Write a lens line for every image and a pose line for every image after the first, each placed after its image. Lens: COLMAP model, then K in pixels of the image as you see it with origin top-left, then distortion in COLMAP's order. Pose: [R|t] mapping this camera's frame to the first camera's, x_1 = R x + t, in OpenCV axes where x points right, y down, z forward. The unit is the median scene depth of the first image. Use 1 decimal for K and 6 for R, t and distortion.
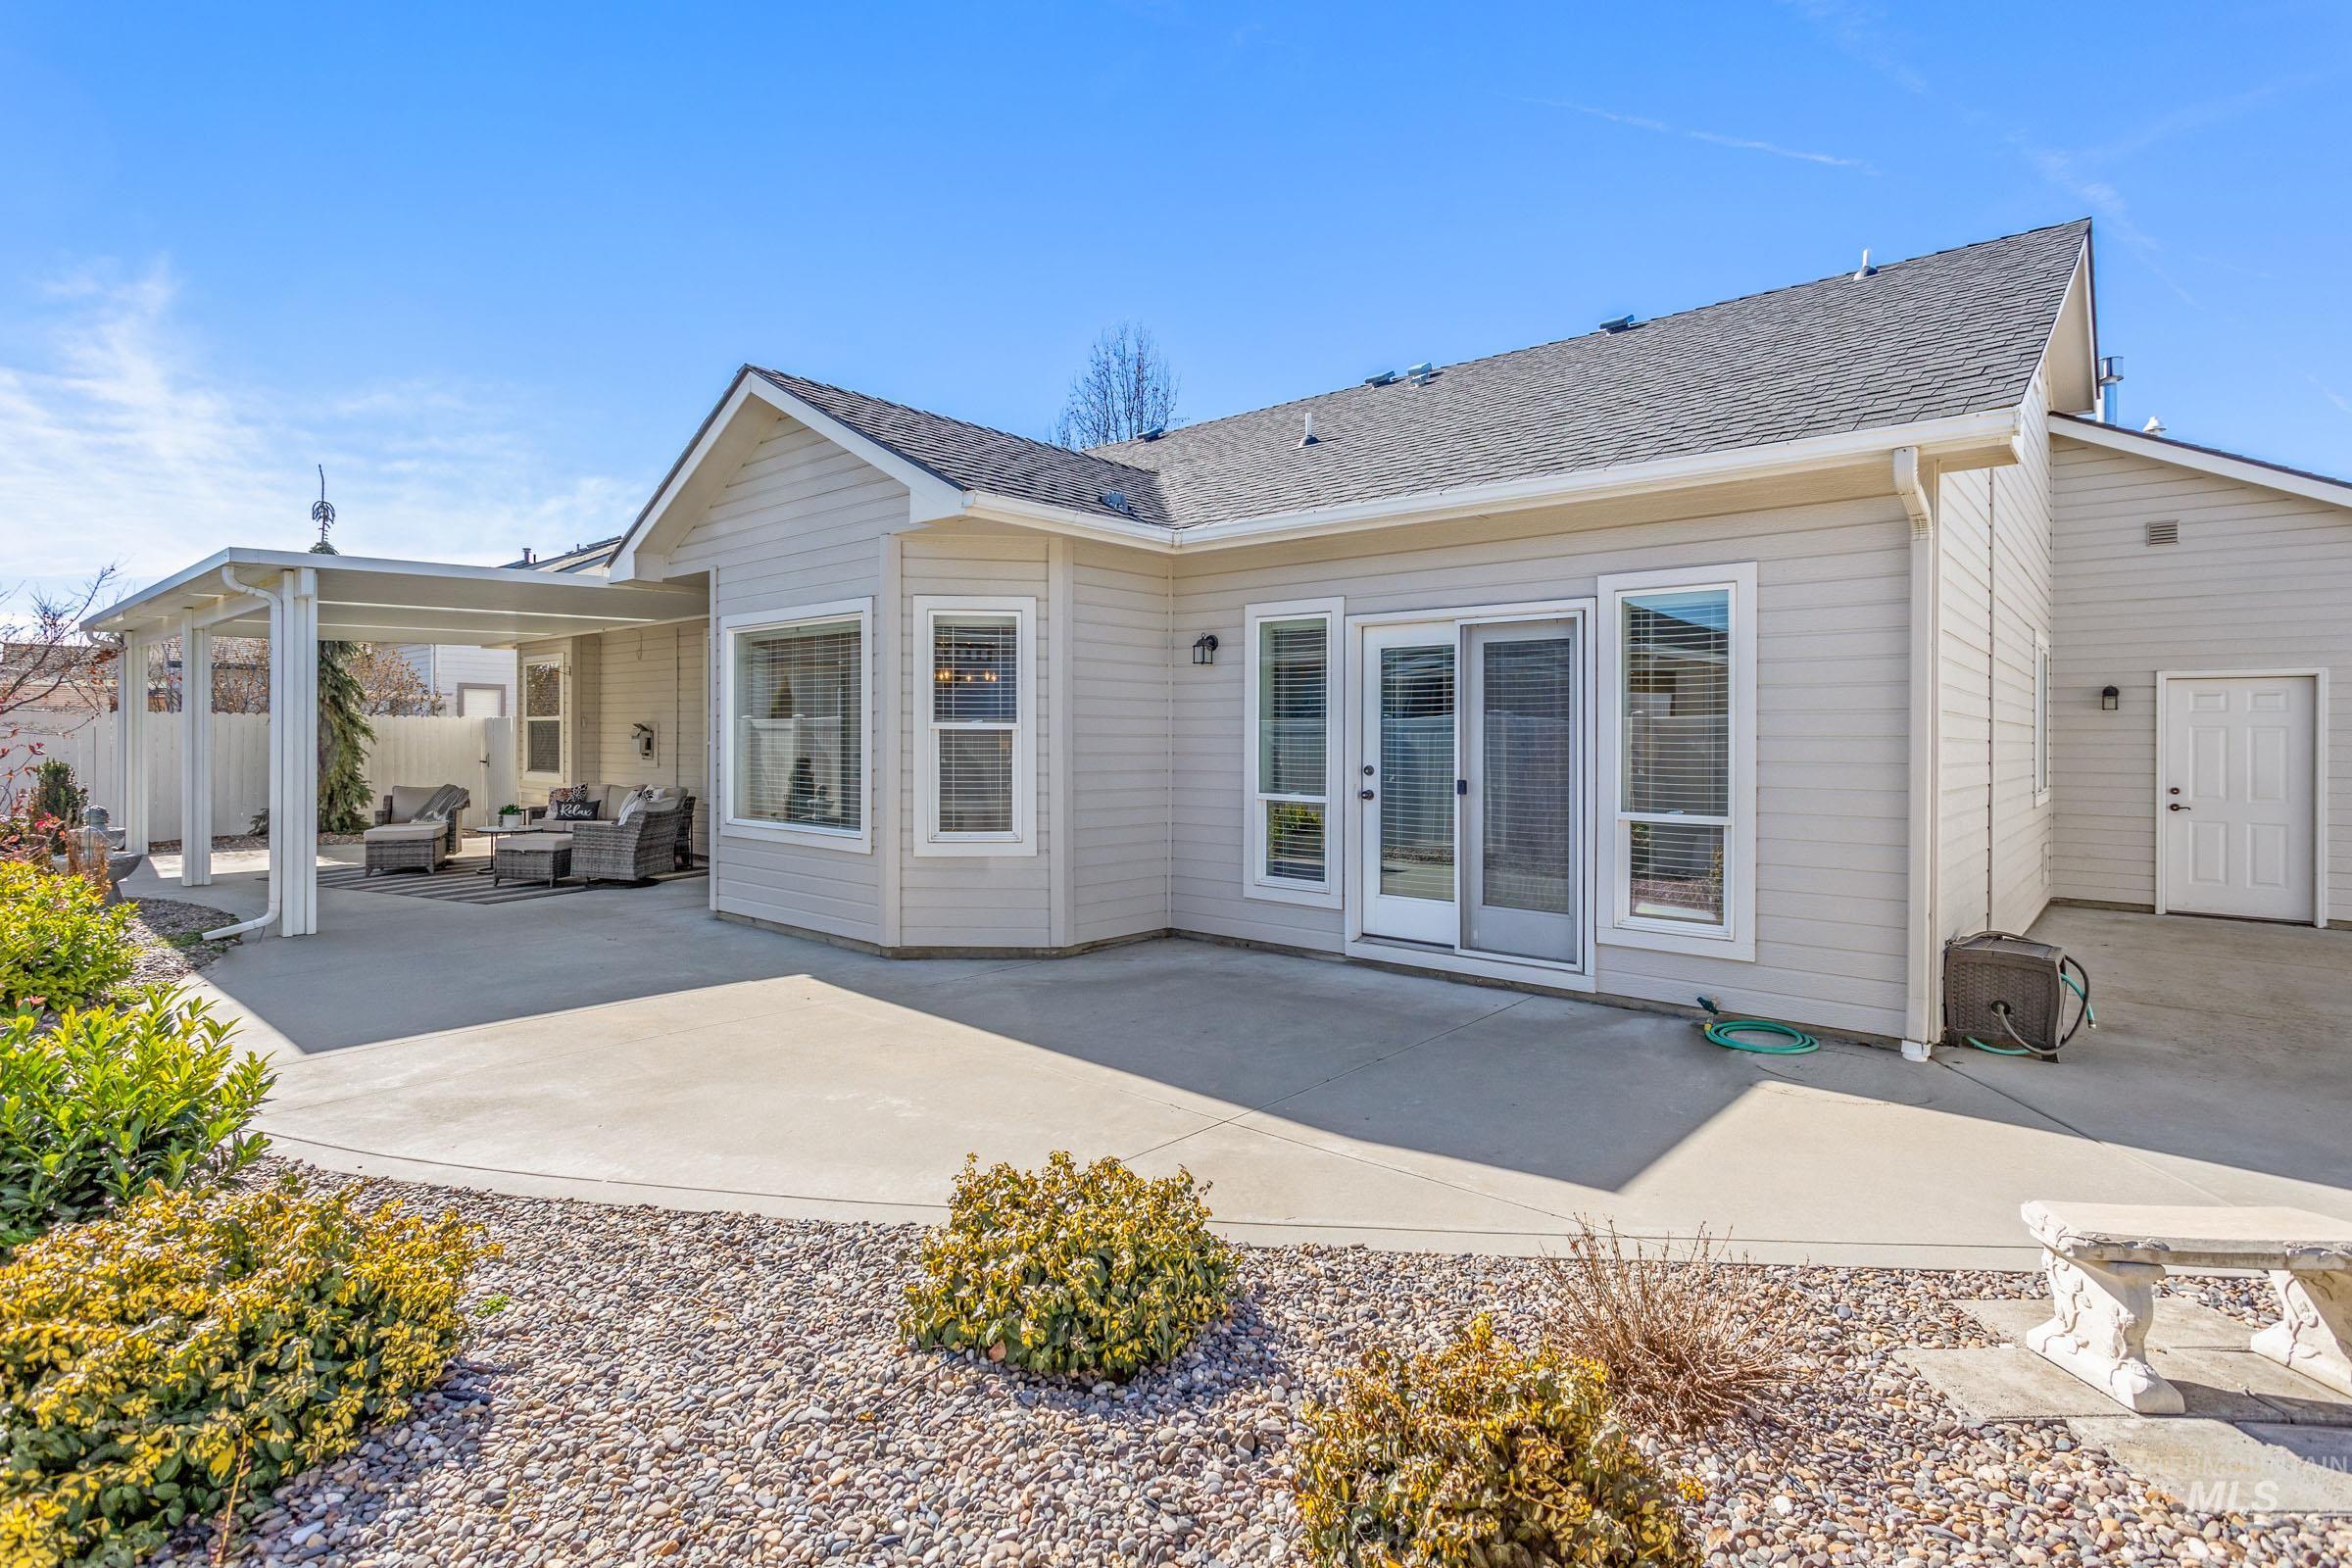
lens RADIAL K [[1105.3, 0, 1205.3], [0, 1105.3, 749.6], [0, 0, 1]] dist [0.001622, 0.000198]
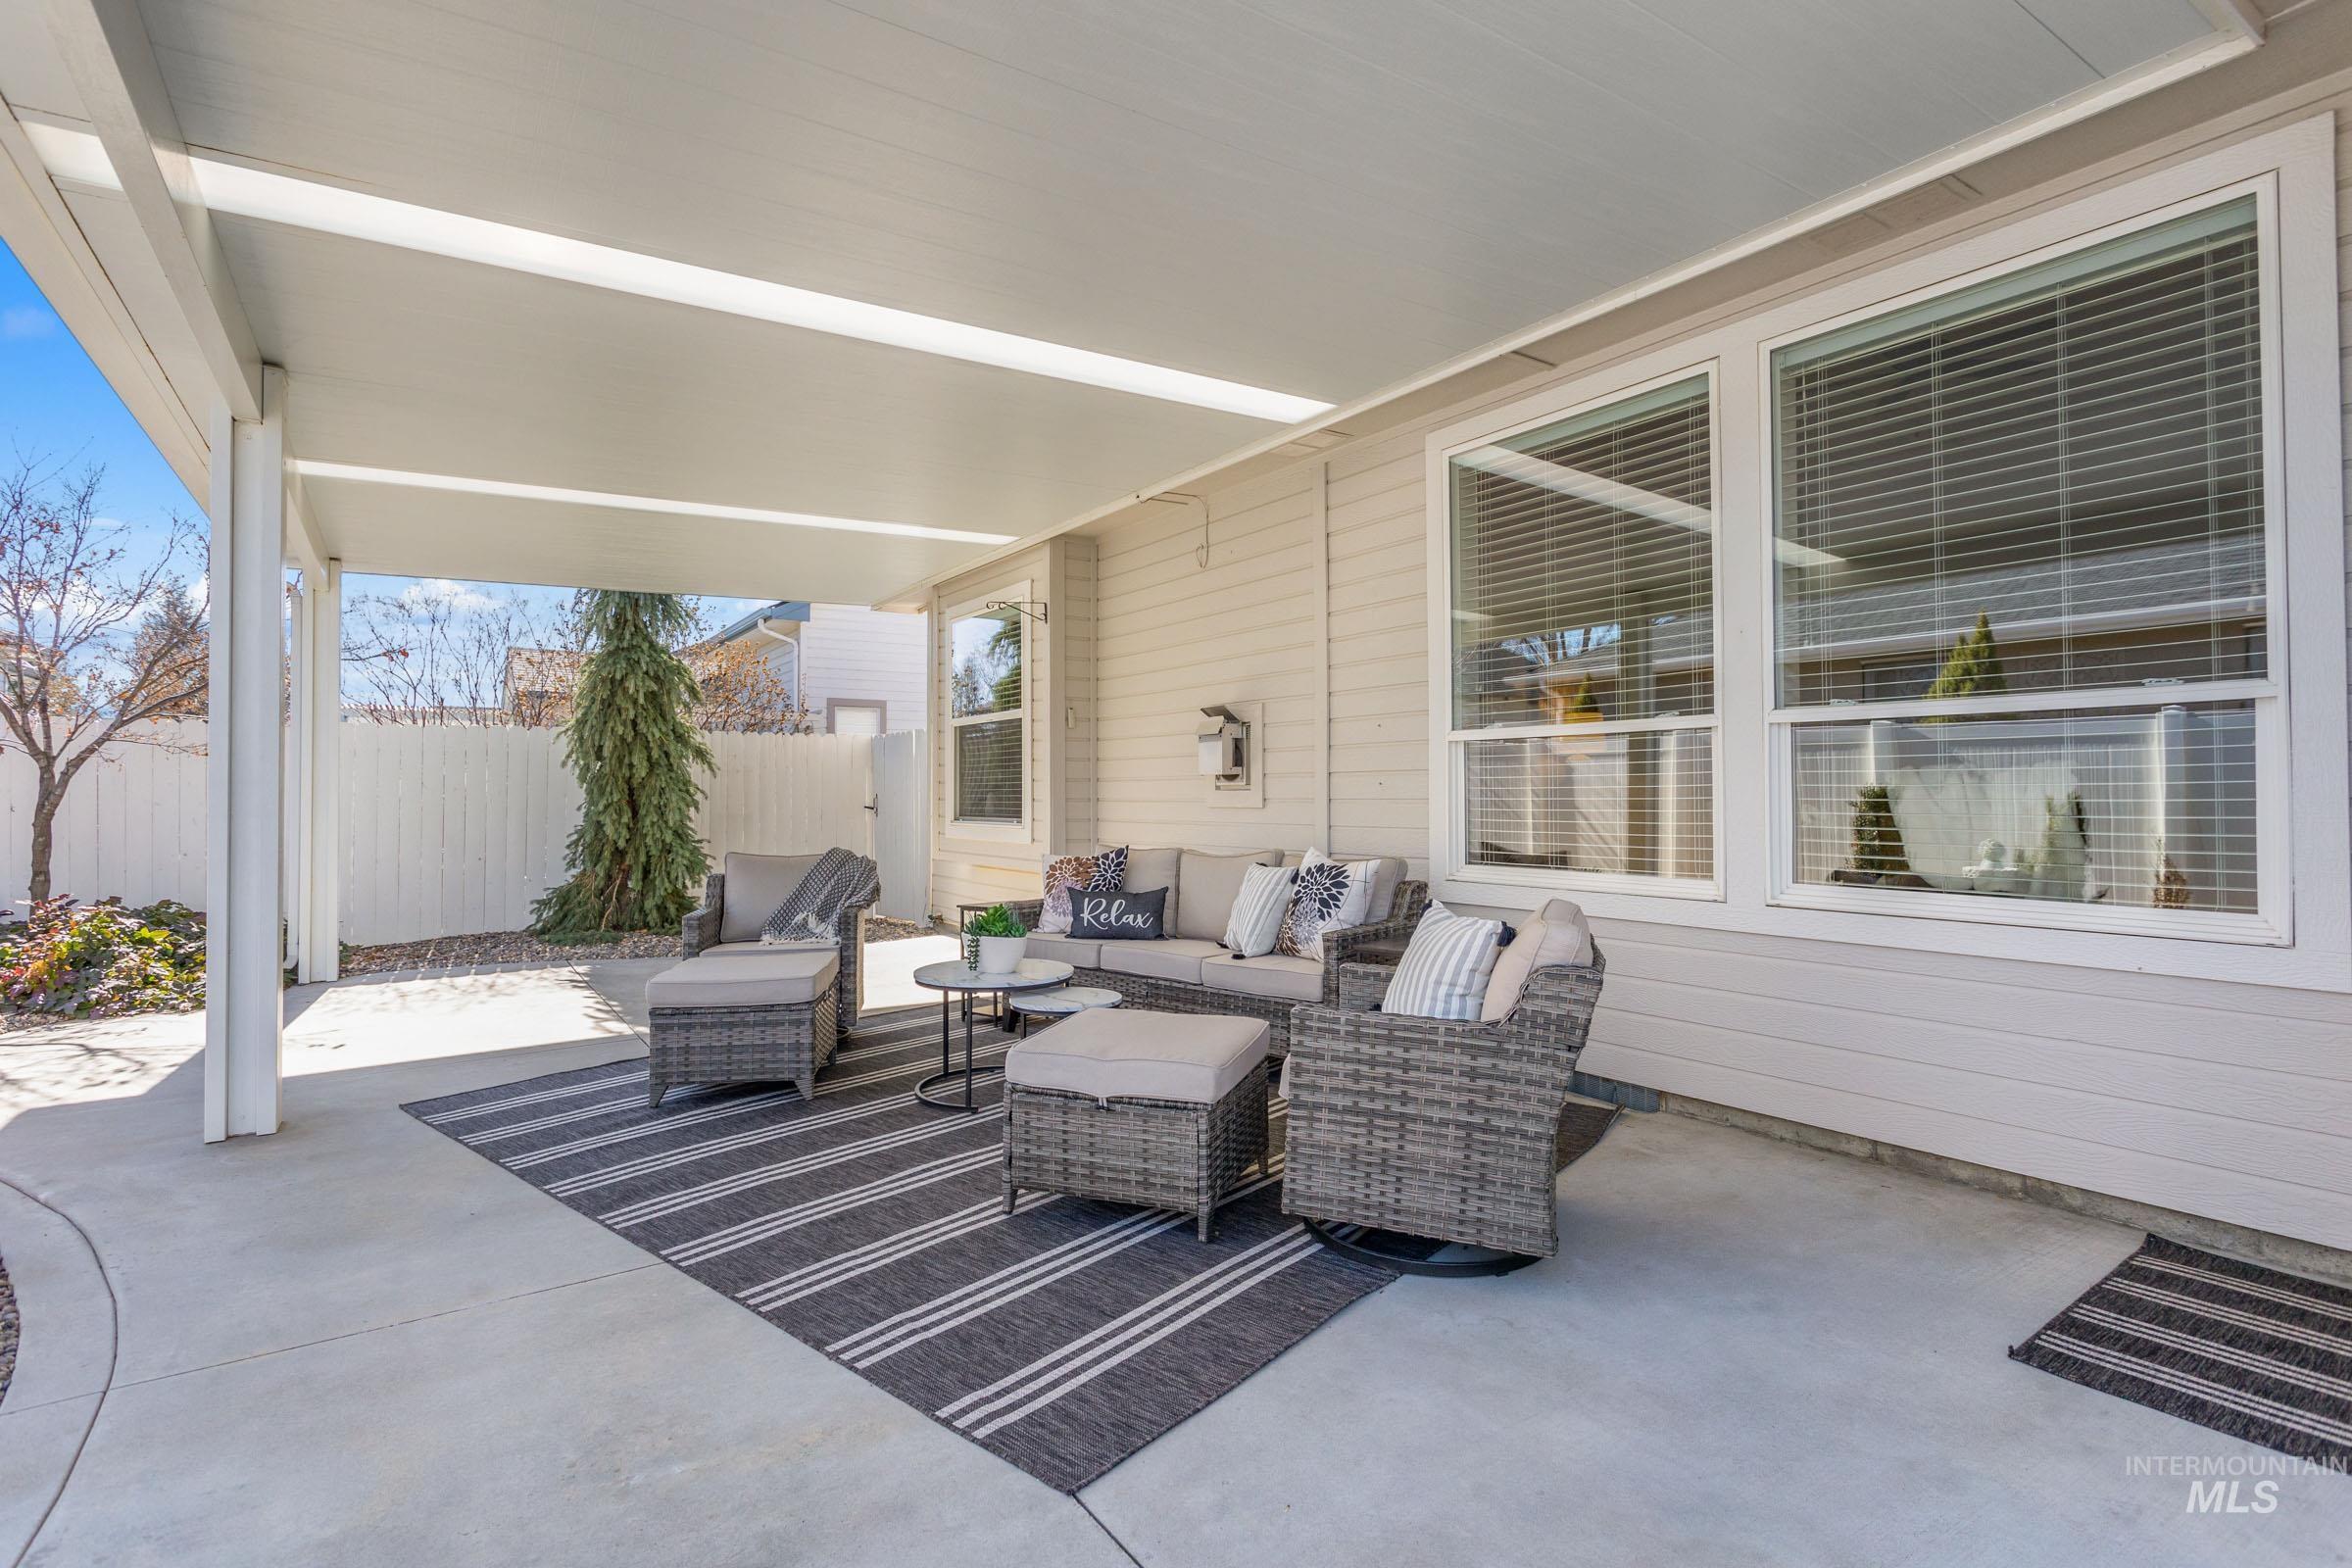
lens RADIAL K [[1179.1, 0, 1178.2], [0, 1179.1, 791.6], [0, 0, 1]] dist [-0.002346, -0.000770]
pose [[0.957659, -0.010402, -0.287715, -0.393345], [0.006617, 0.999878, -0.014125, 0.015742], [0.287827, 0.011624, 0.957612, 0.554583]]
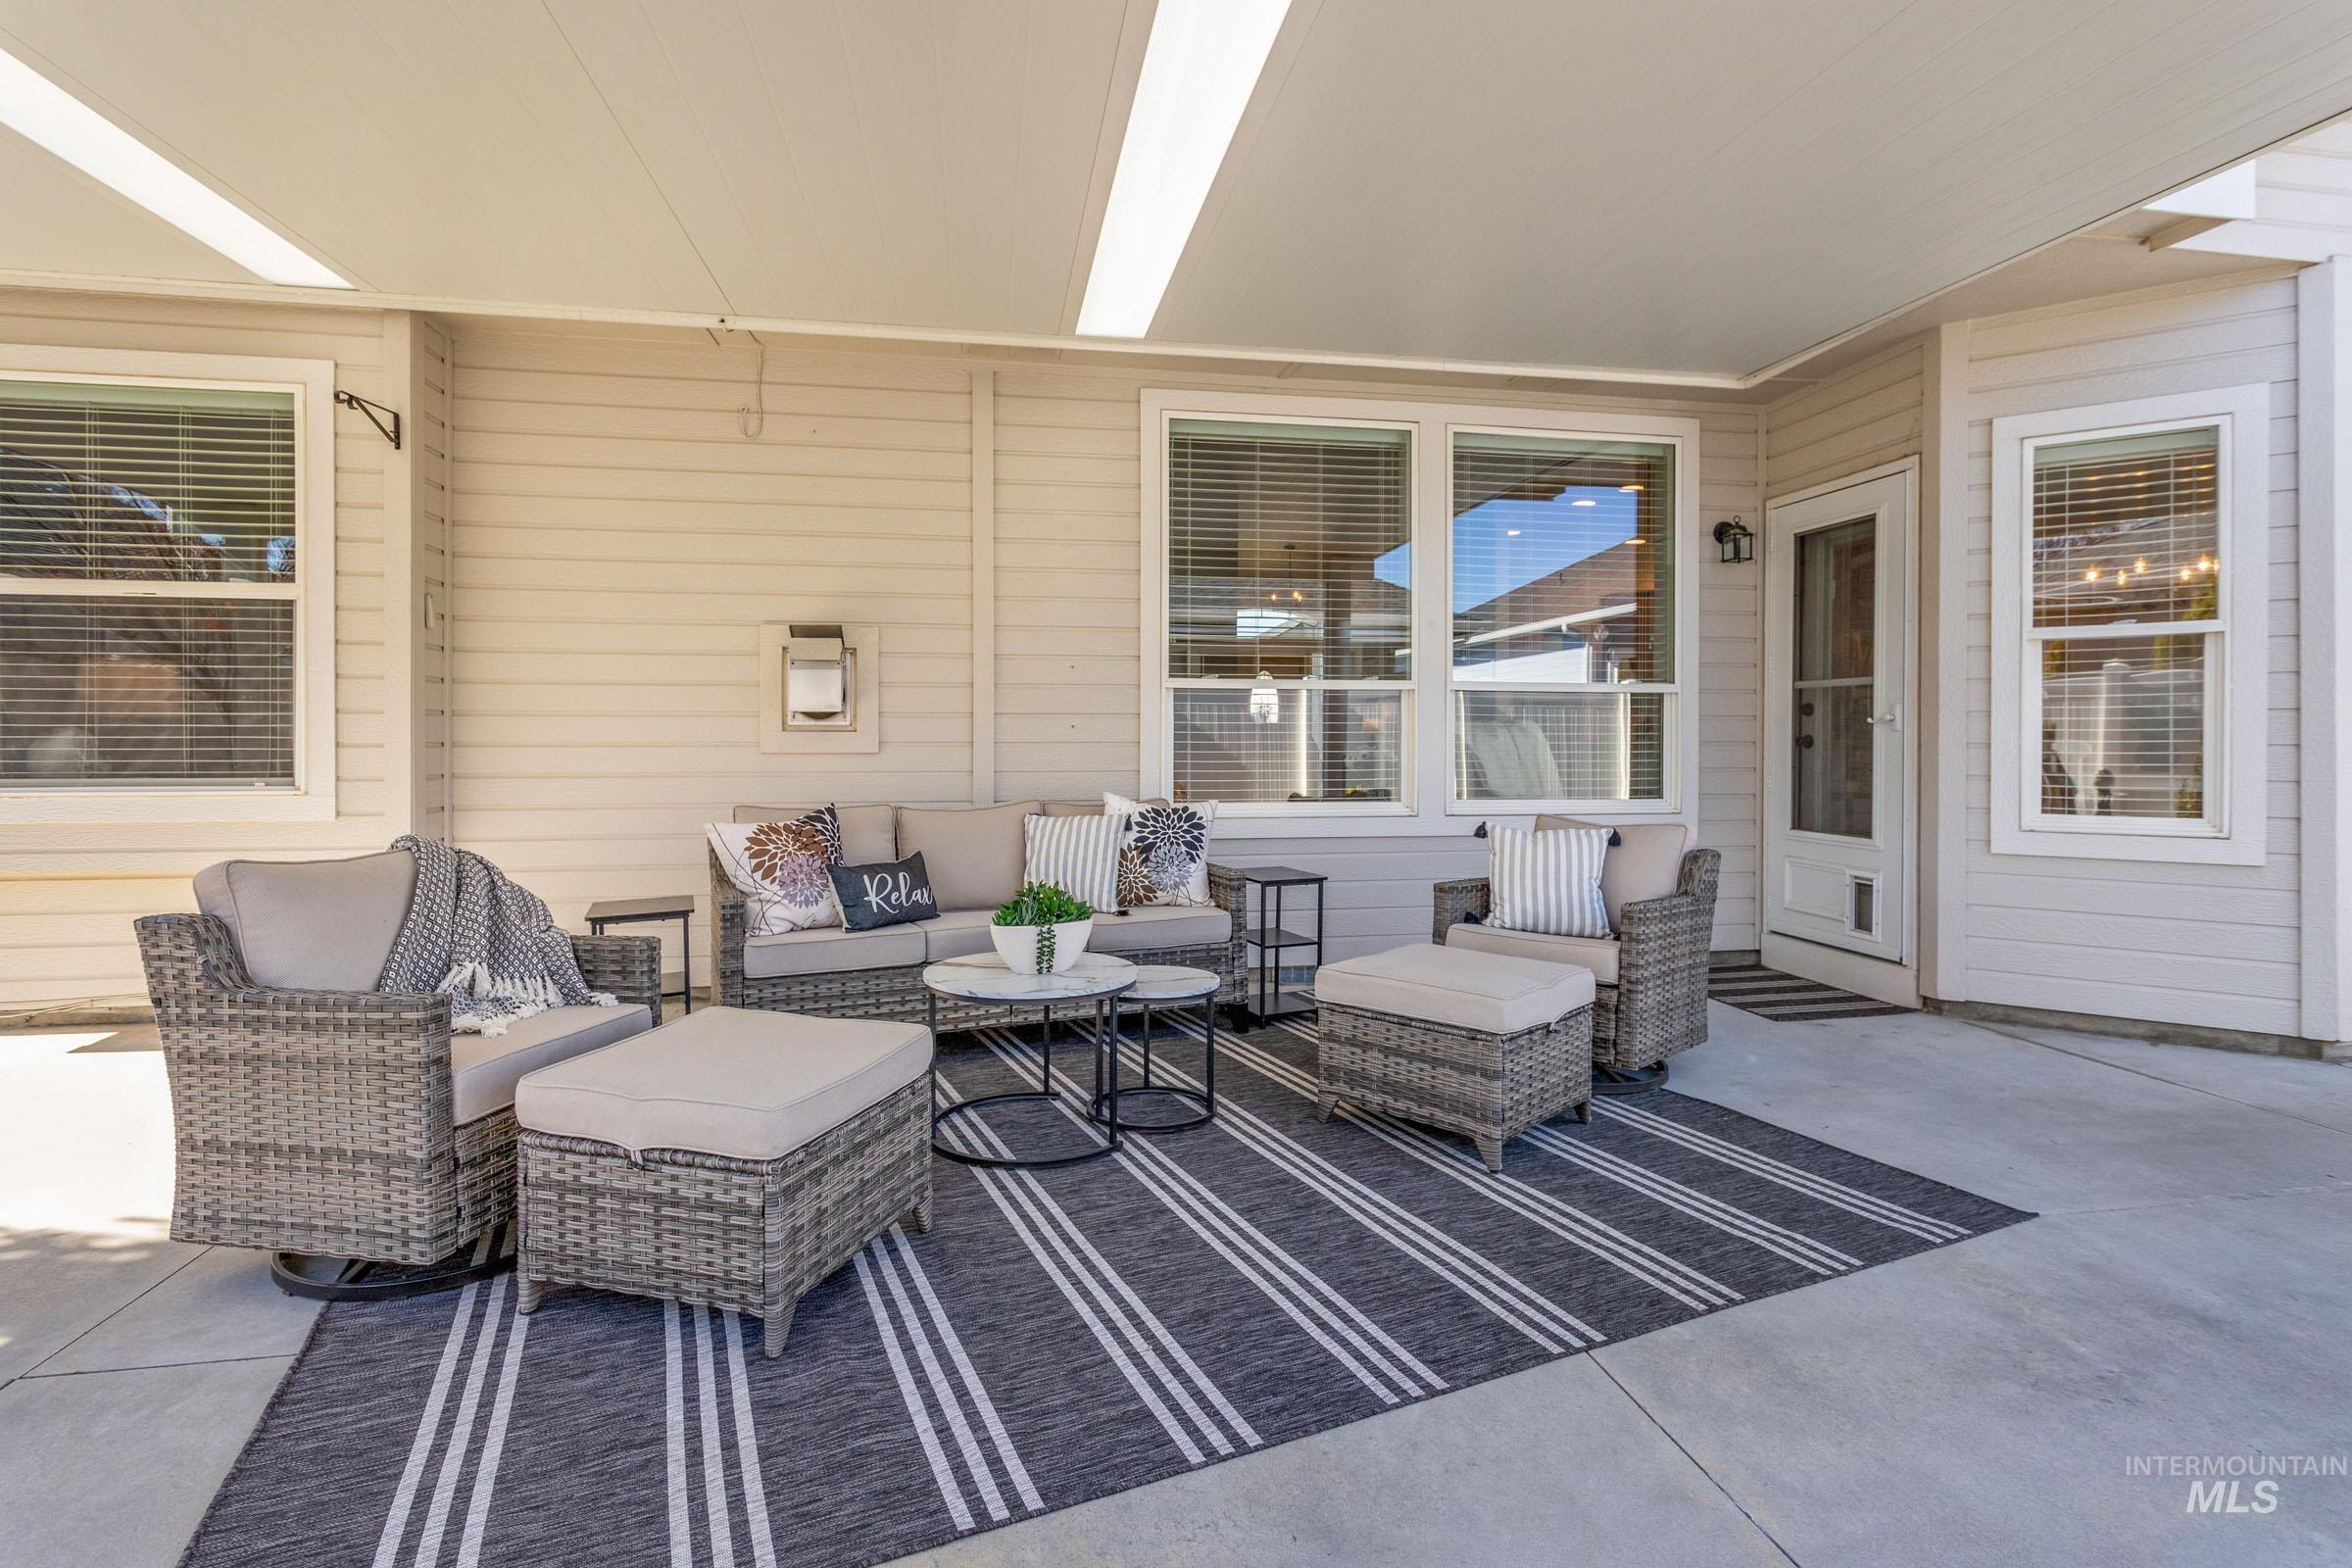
lens RADIAL K [[1179.1, 0, 1179.7], [0, 1179.1, 767.9], [0, 0, 1]] dist [-0.002346, -0.000770]
pose [[0.630288, -0.022408, 0.776038, -0.704147], [0.011901, 0.999745, 0.019202, 0.014431], [-0.776270, -0.002868, 0.630394, 0.676349]]
